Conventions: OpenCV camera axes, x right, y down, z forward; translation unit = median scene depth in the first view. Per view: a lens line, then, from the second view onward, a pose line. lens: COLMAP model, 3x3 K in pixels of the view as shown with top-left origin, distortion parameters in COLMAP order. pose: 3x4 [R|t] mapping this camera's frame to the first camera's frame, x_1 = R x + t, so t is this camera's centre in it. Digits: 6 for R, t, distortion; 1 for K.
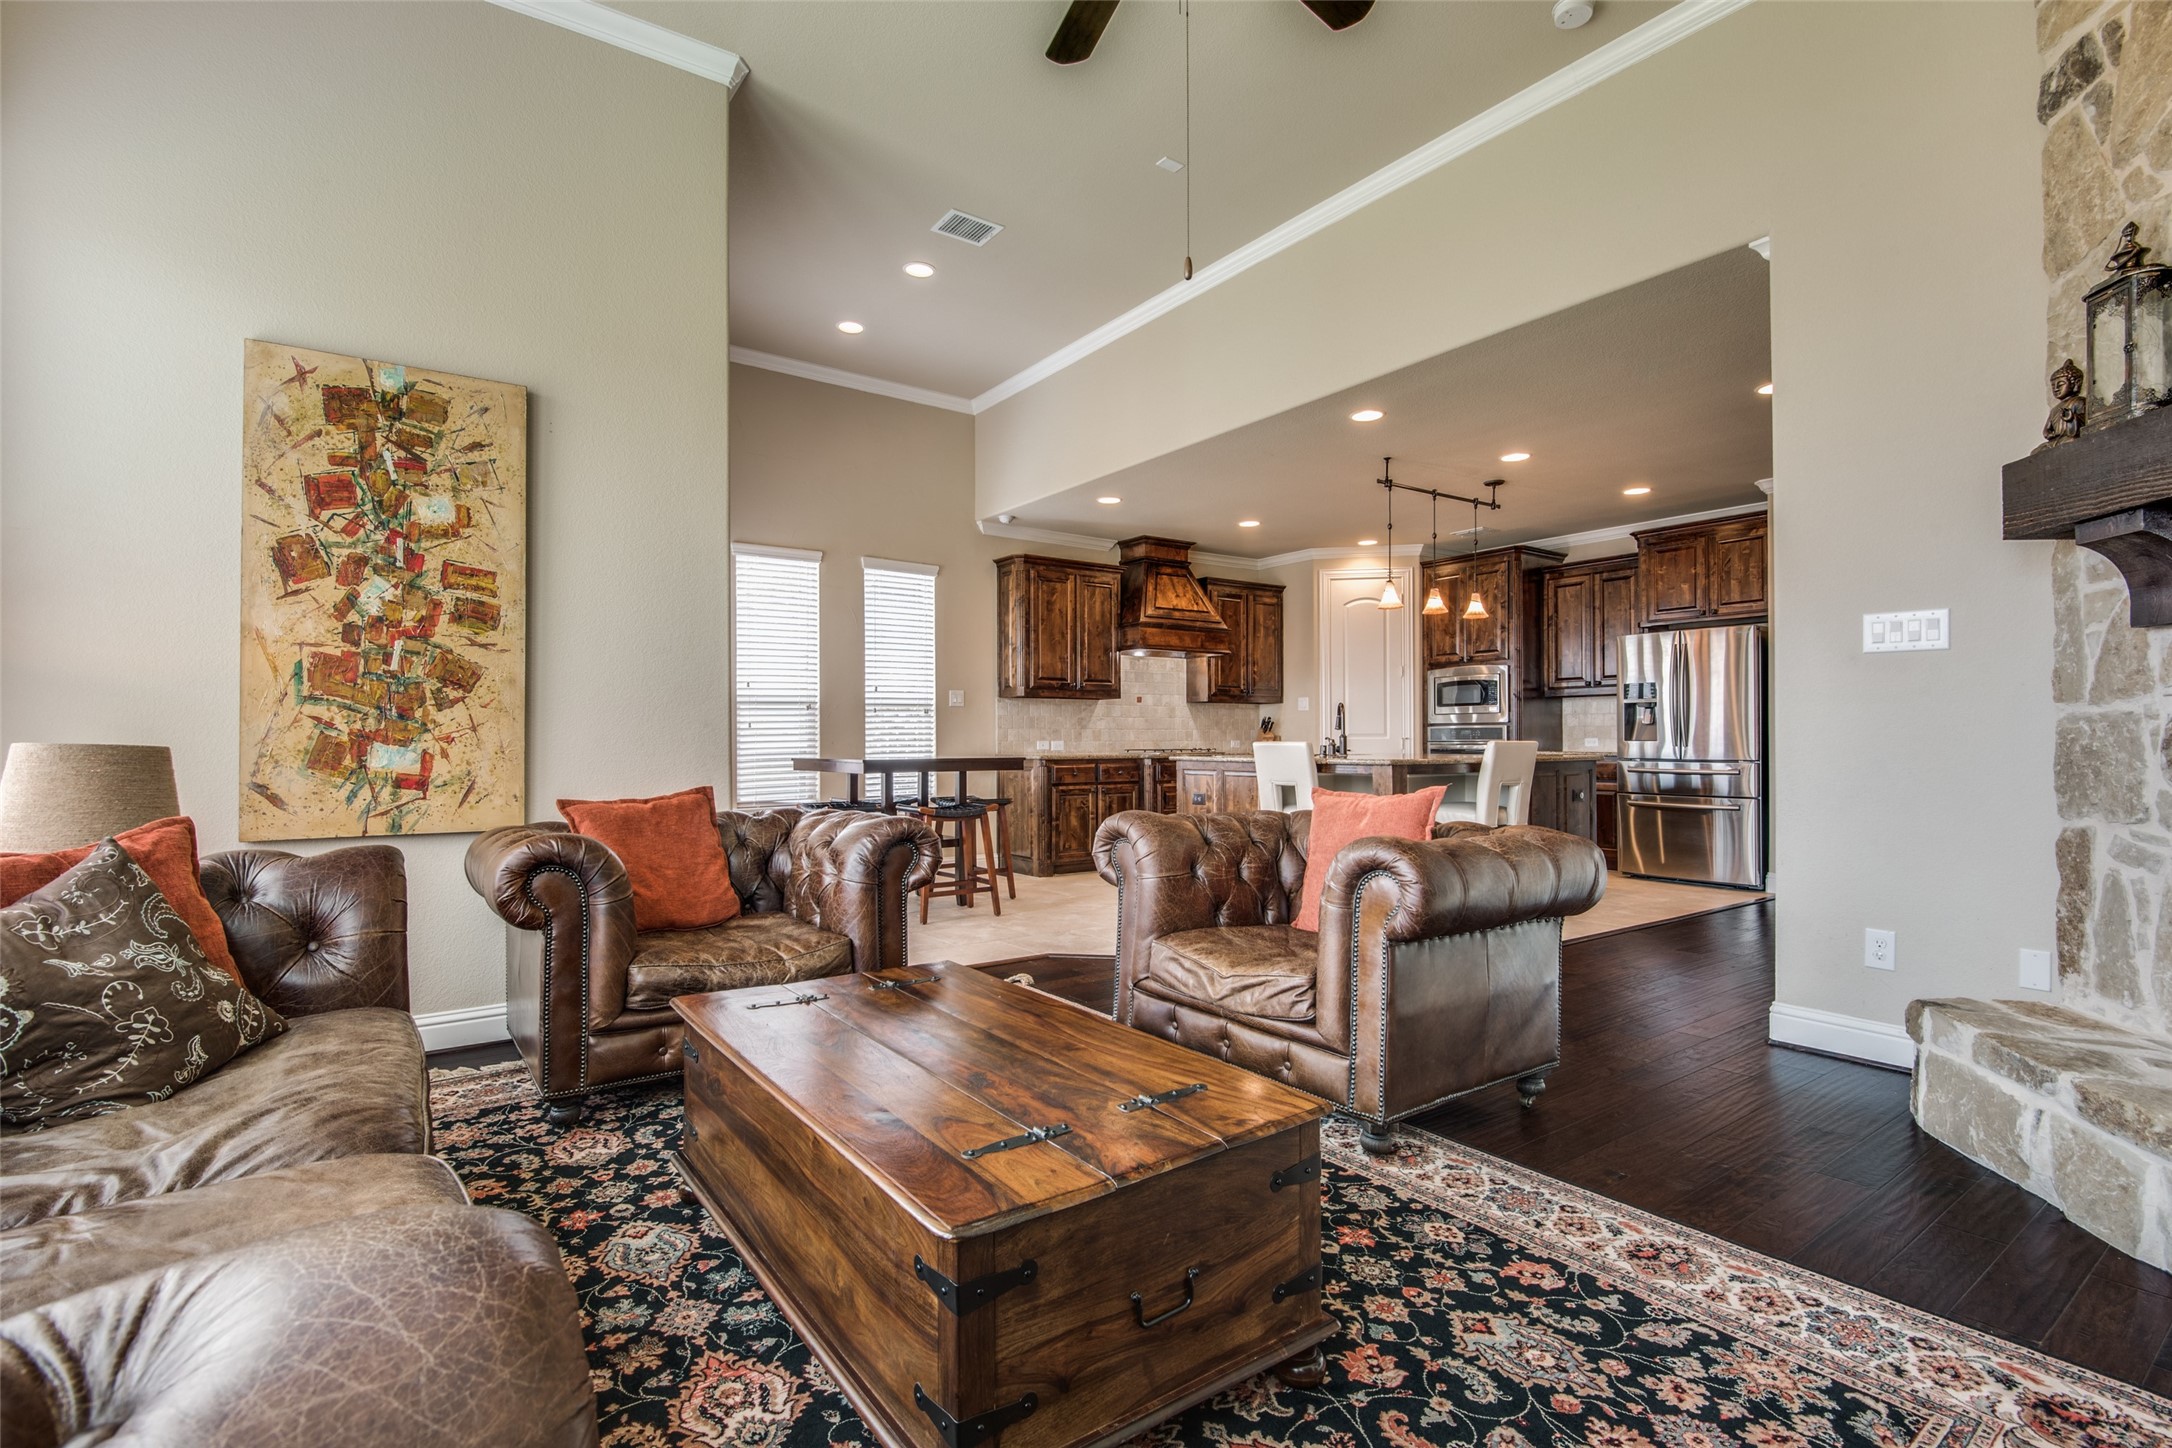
lens RADIAL K [[1005.9, 0, 1064.9], [0, 1005.9, 721.8], [0, 0, 1]] dist [-0.003586, -0.007423]
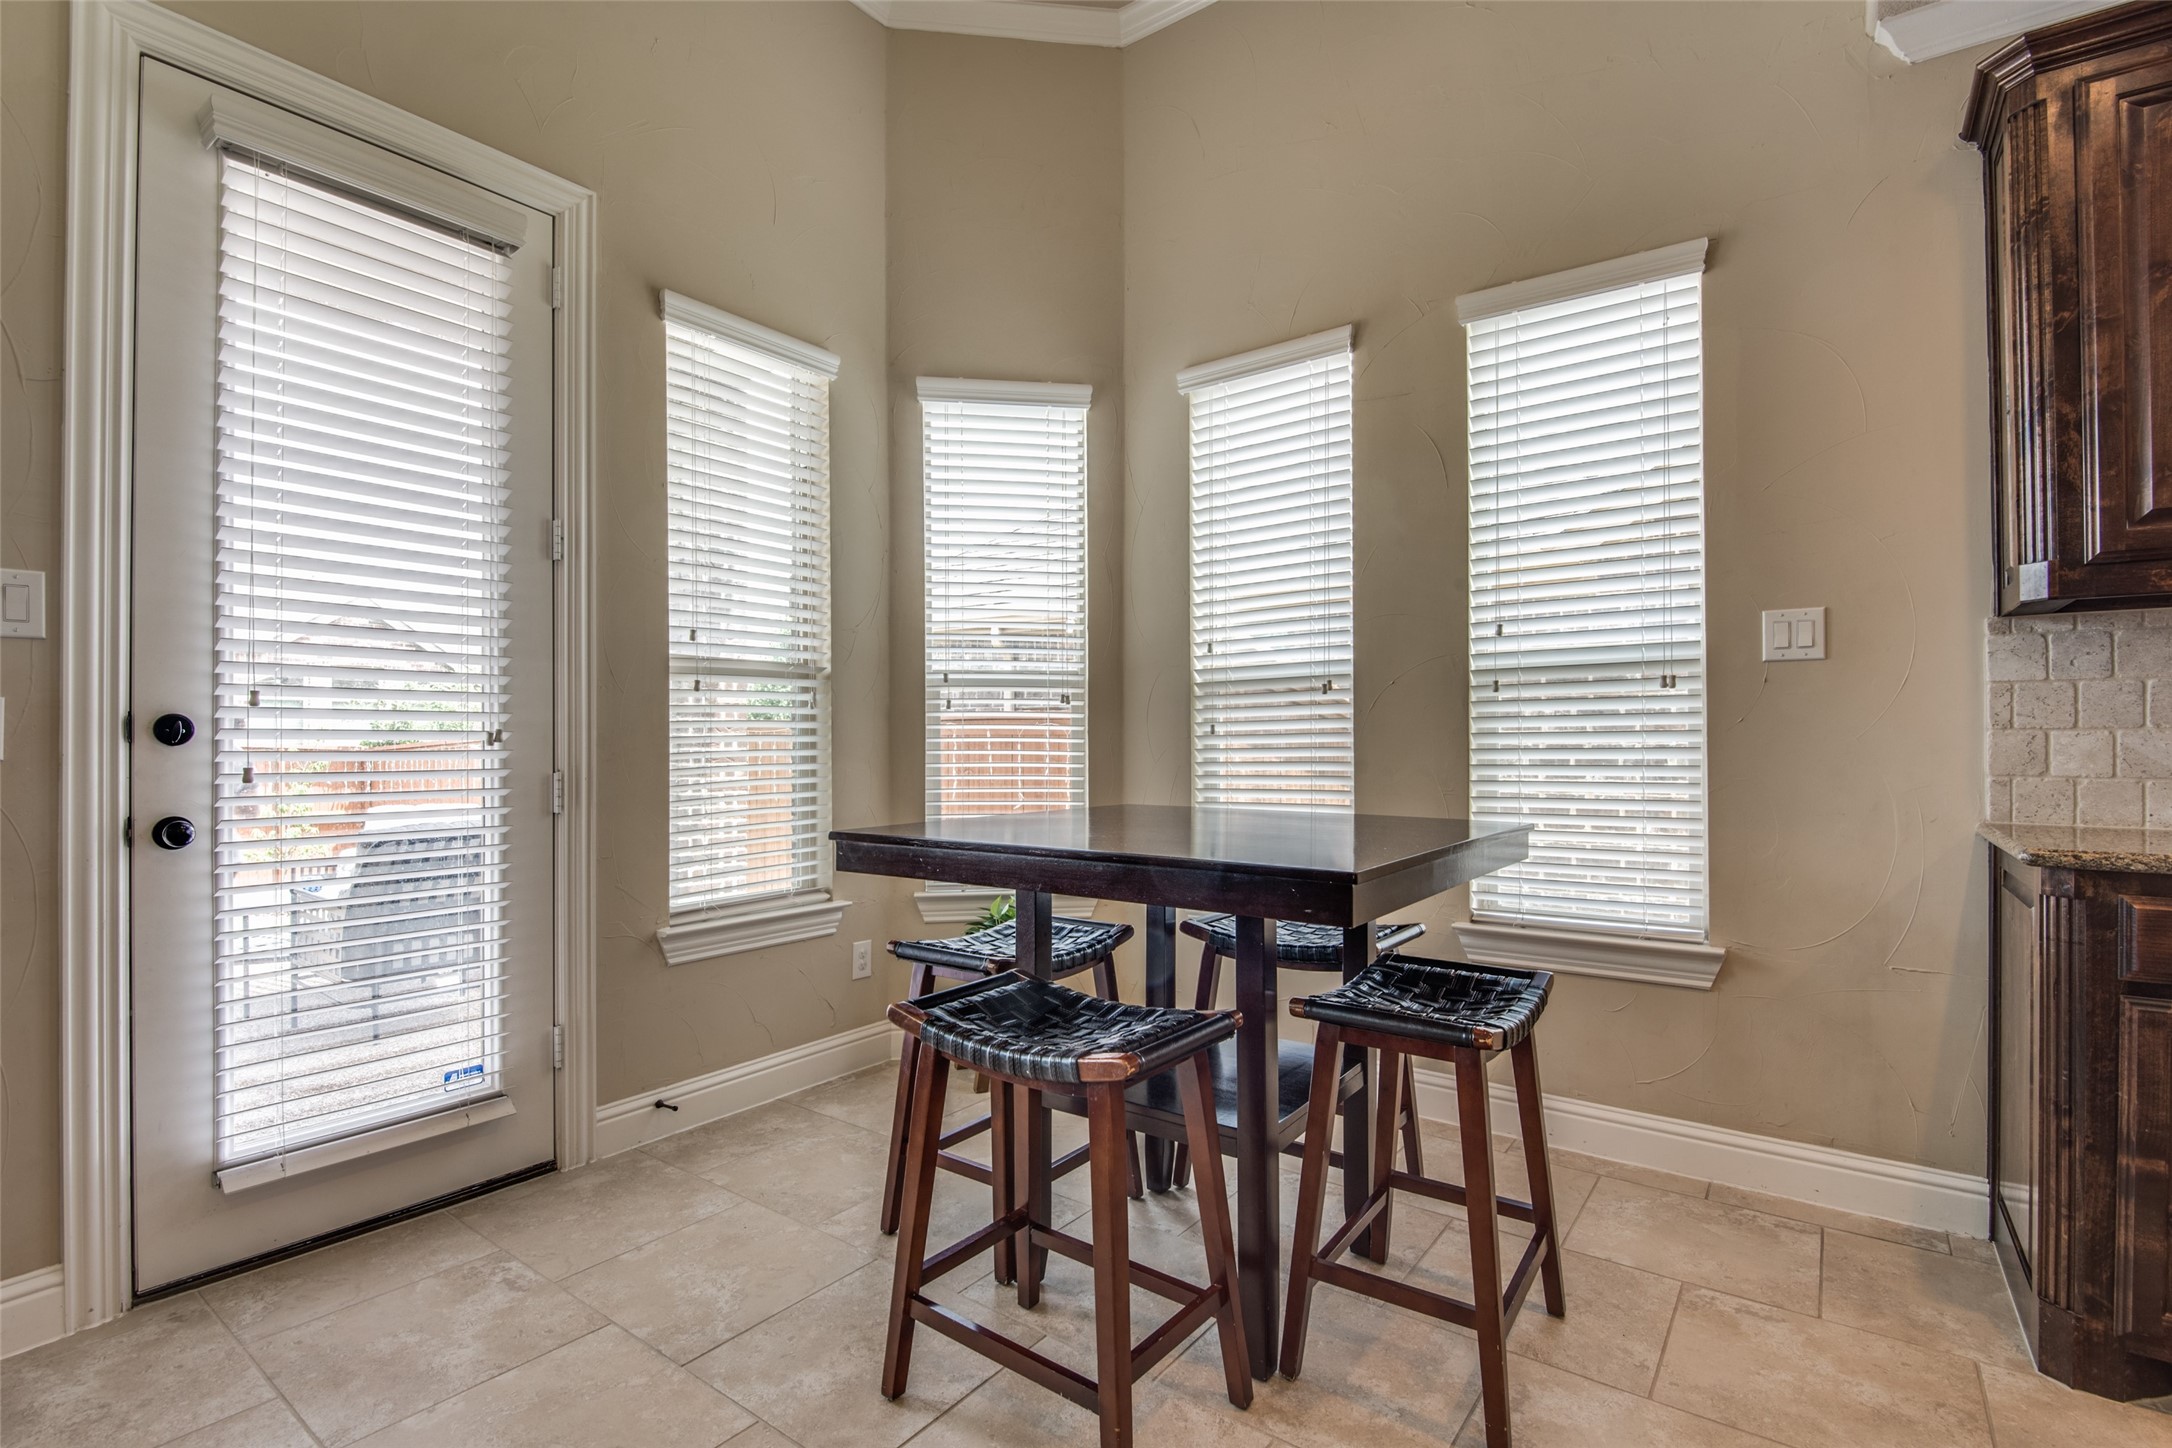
lens RADIAL K [[1005.9, 0, 1082.6], [0, 1005.9, 734.8], [0, 0, 1]] dist [-0.003586, -0.007423]
pose [[0.321979, -0.002151, -0.946744, 0.108229], [0.019400, 0.999802, 0.004327, 0.001875], [0.946548, -0.019760, 0.321957, 0.650115]]
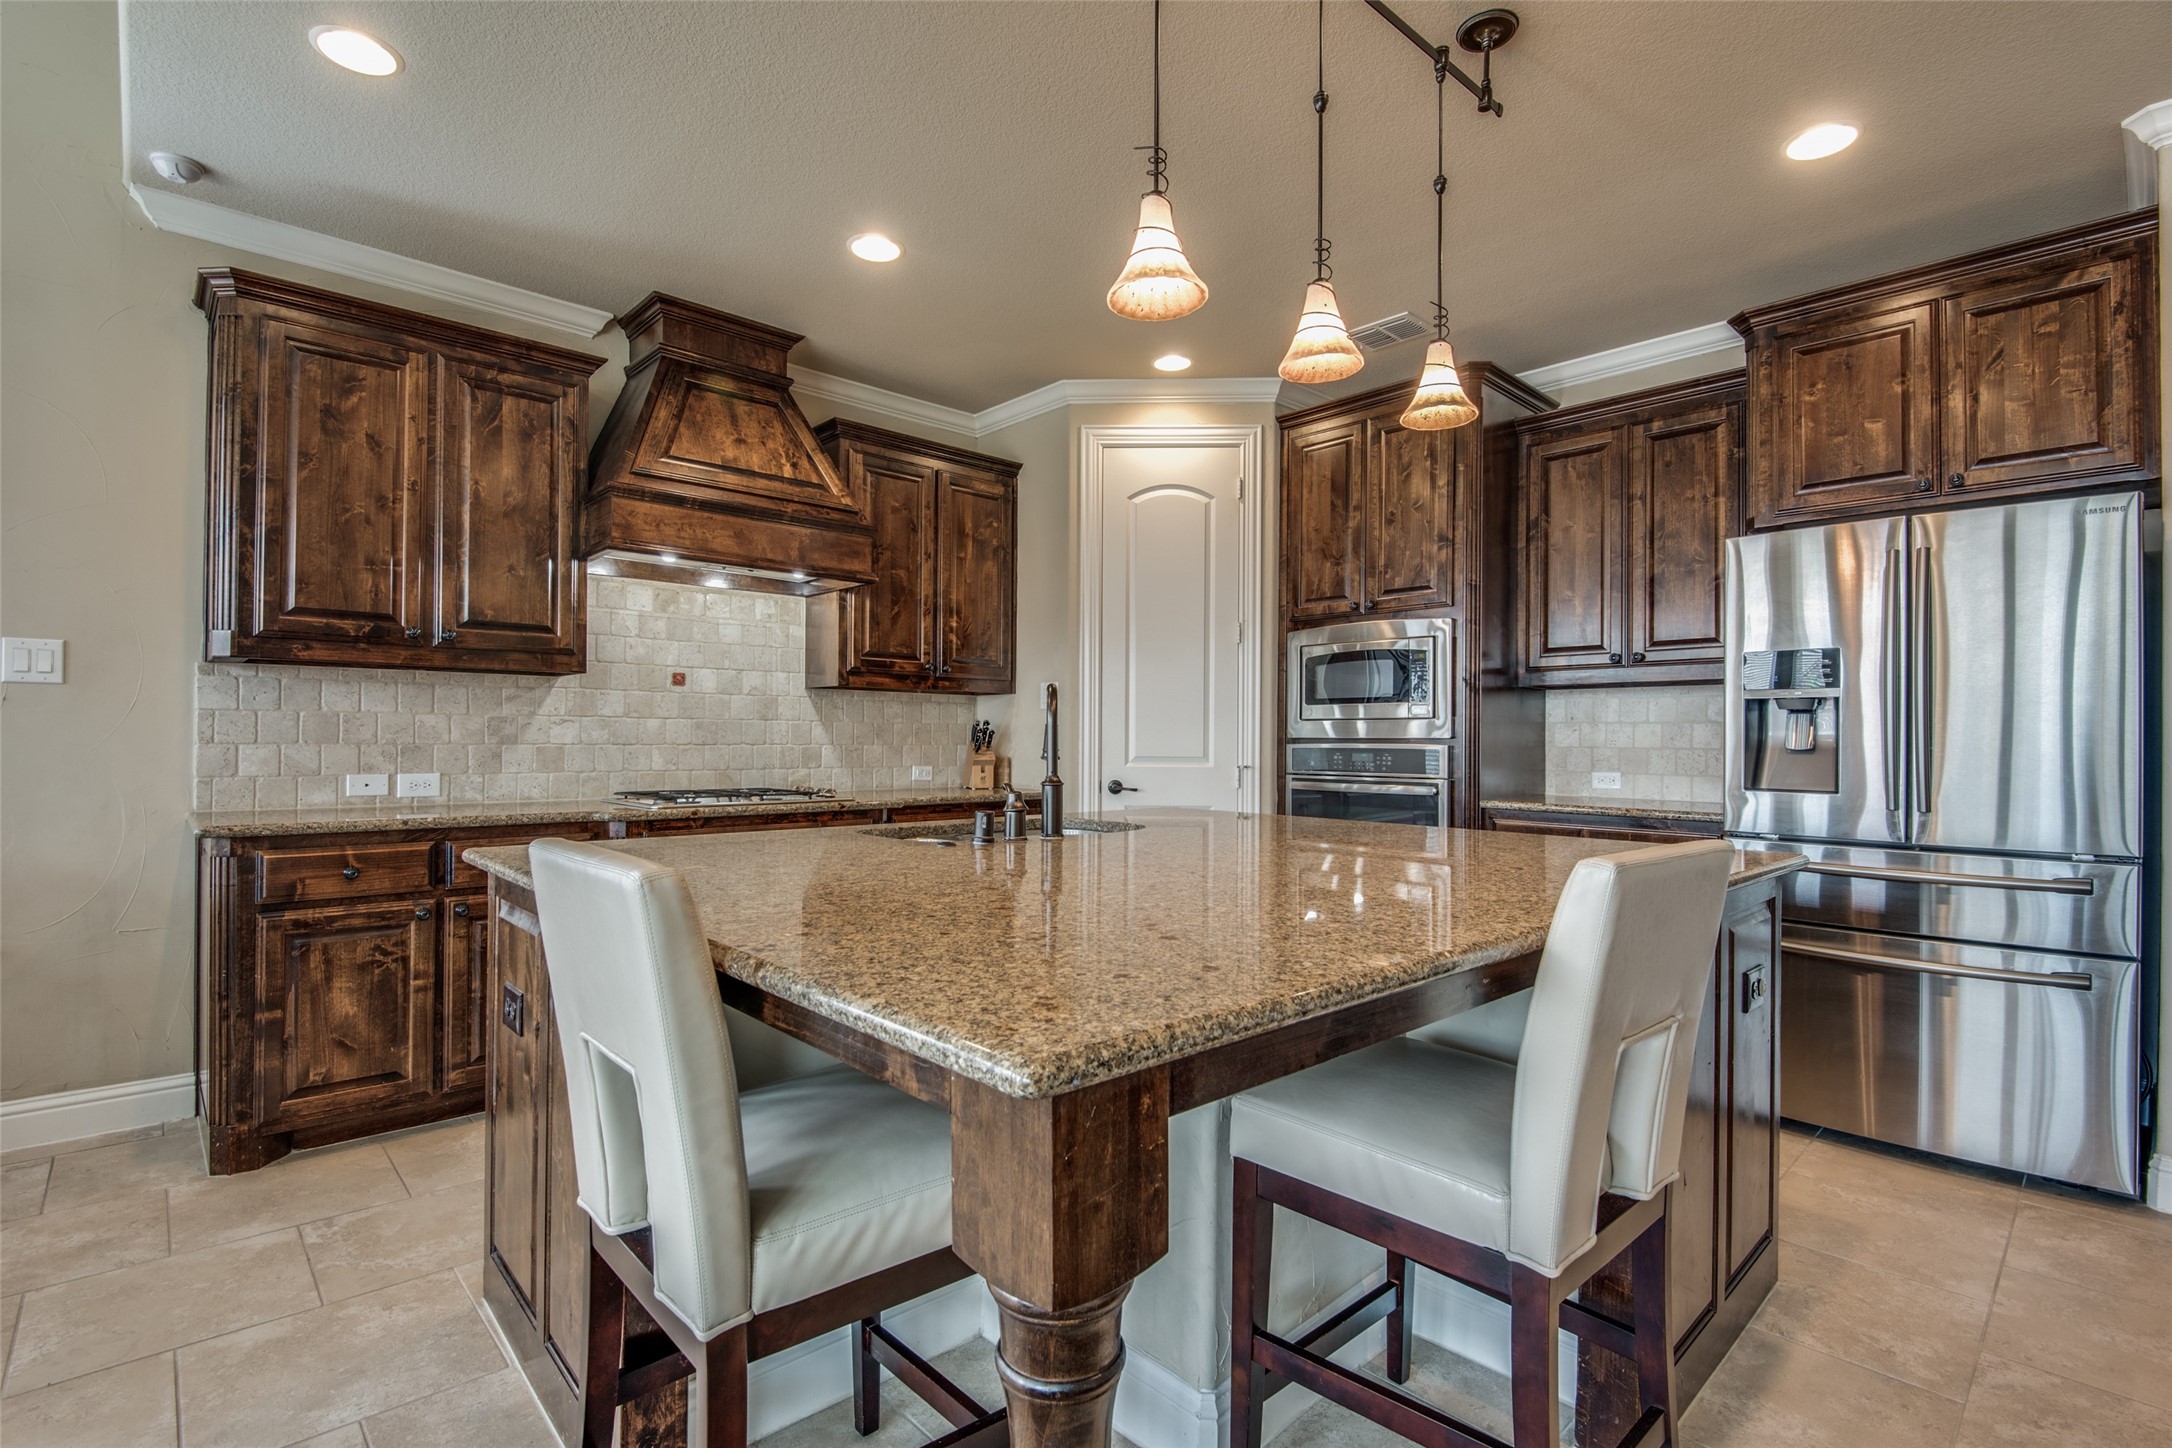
lens RADIAL K [[1005.9, 0, 1079.9], [0, 1005.9, 731.9], [0, 0, 1]] dist [-0.003586, -0.007423]
pose [[0.988829, 0.010123, 0.148709, 0.197828], [-0.011886, 0.999869, 0.010972, -0.005673], [-0.148578, -0.012617, 0.988820, 0.557078]]
